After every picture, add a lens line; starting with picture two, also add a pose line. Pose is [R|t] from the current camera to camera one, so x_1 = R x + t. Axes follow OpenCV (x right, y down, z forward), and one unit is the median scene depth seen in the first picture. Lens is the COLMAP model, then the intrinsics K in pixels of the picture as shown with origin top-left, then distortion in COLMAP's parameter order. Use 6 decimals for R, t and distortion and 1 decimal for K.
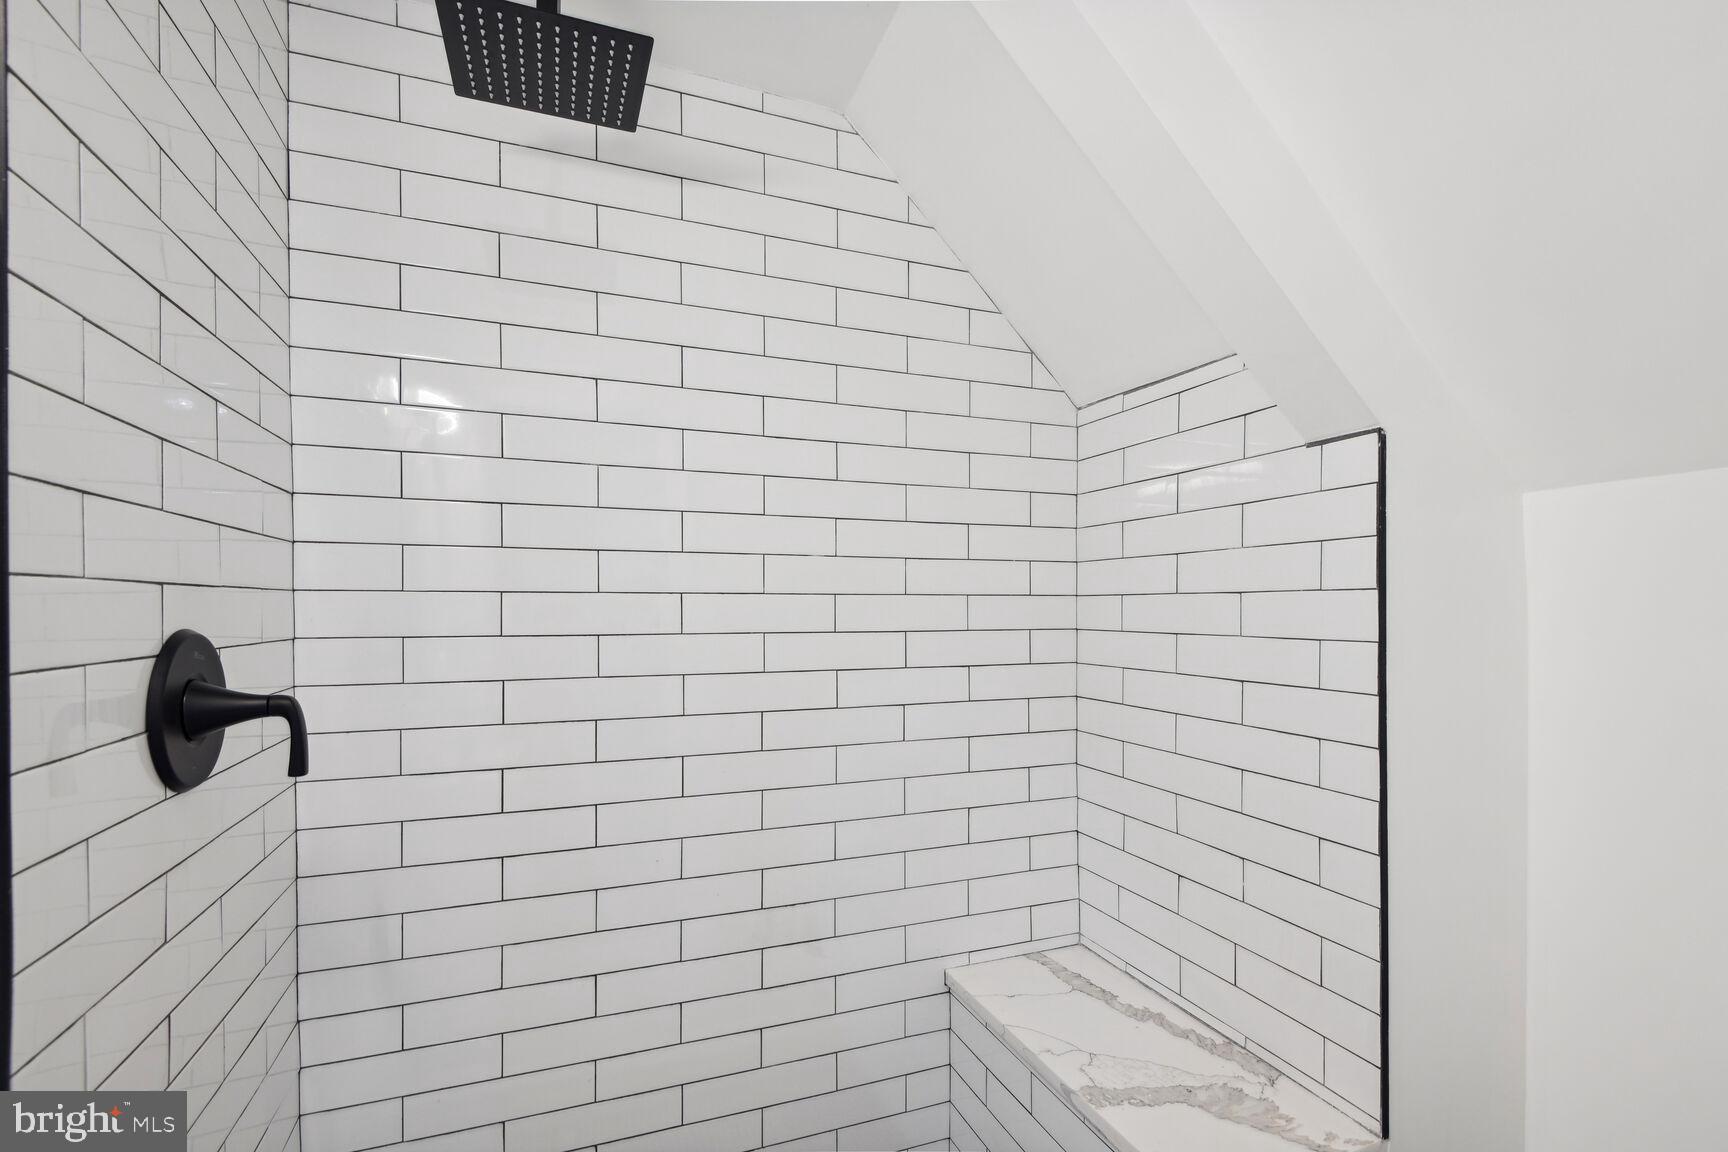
lens RADIAL K [[784.9, 0, 869.6], [0, 784.9, 614.5], [0, 0, 1]] dist [0.049275, -0.030443]
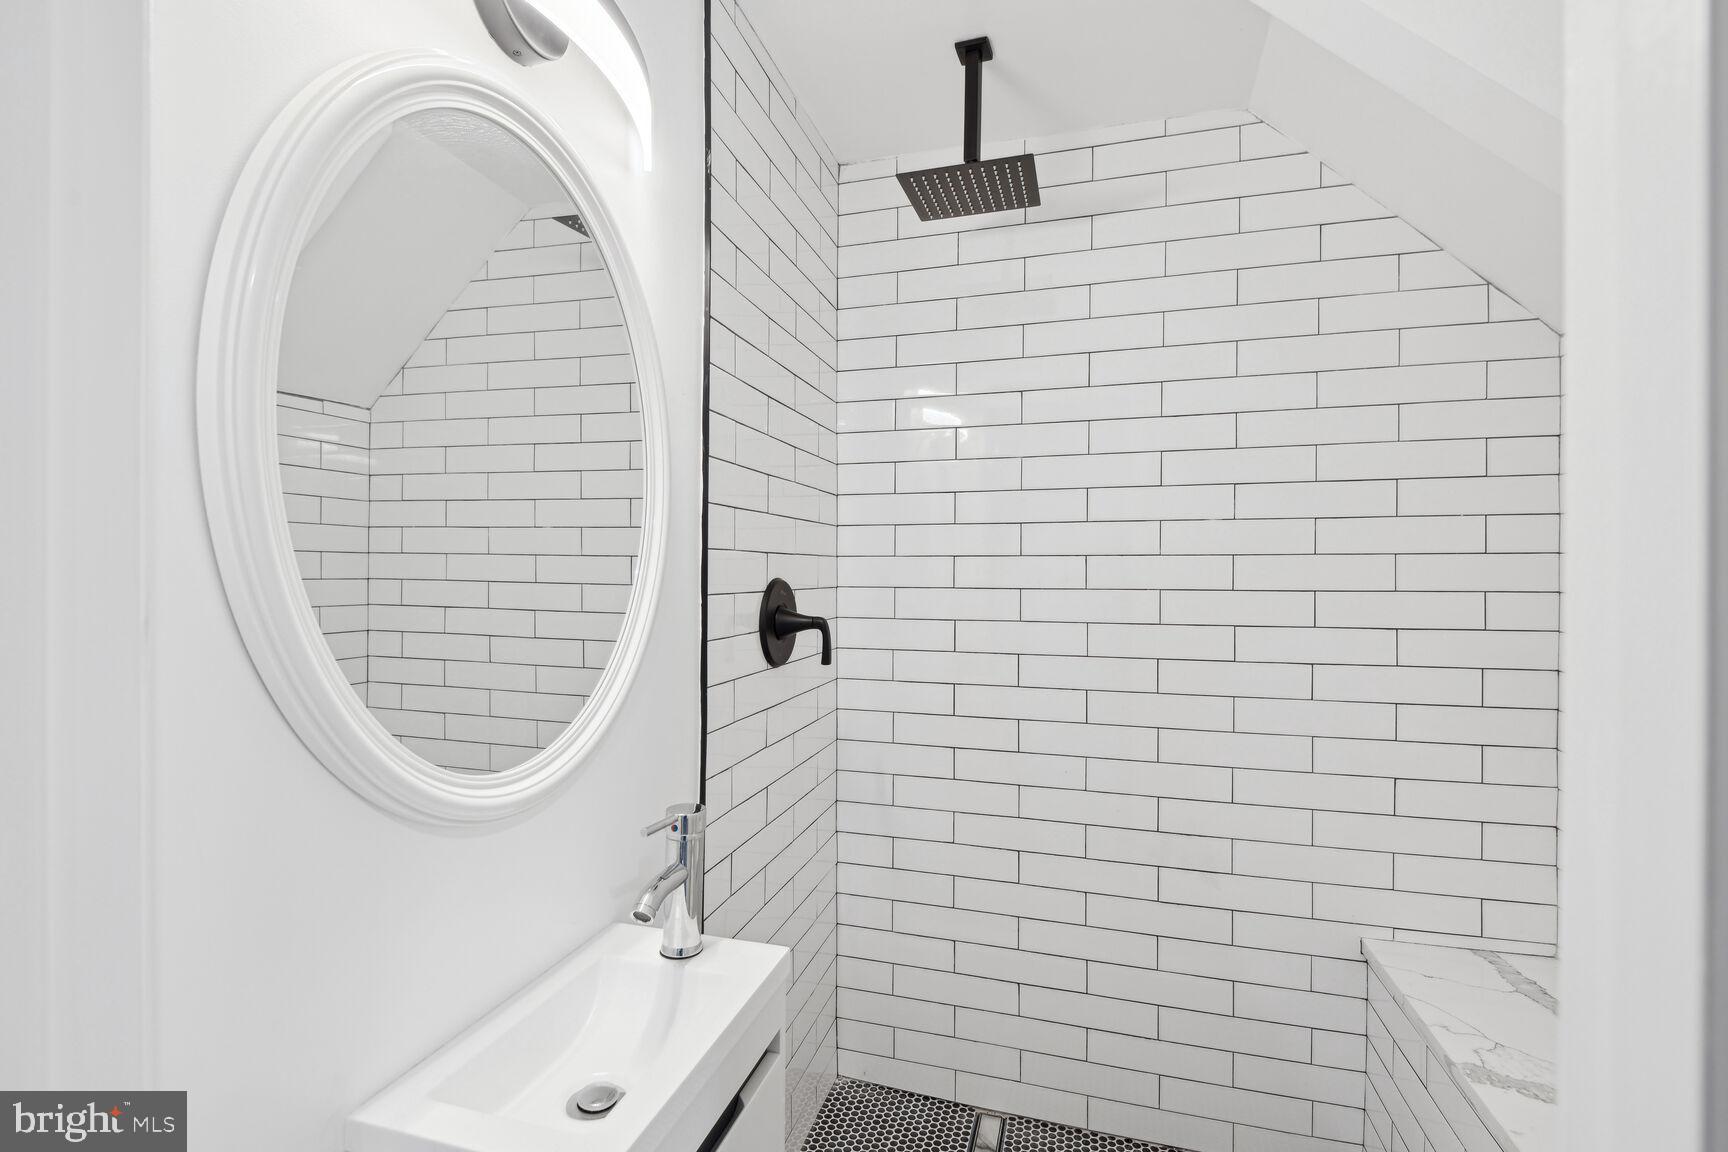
lens RADIAL K [[799.5, 0, 864.0], [0, 799.5, 576.0], [0, 0, 1]] dist [0.026678, -0.032801]
pose [[0.789335, 0.000883, -0.613963, 0.273497], [-0.008171, 0.999926, -0.009066, 0.020455], [0.613909, 0.012173, 0.789283, -0.202893]]
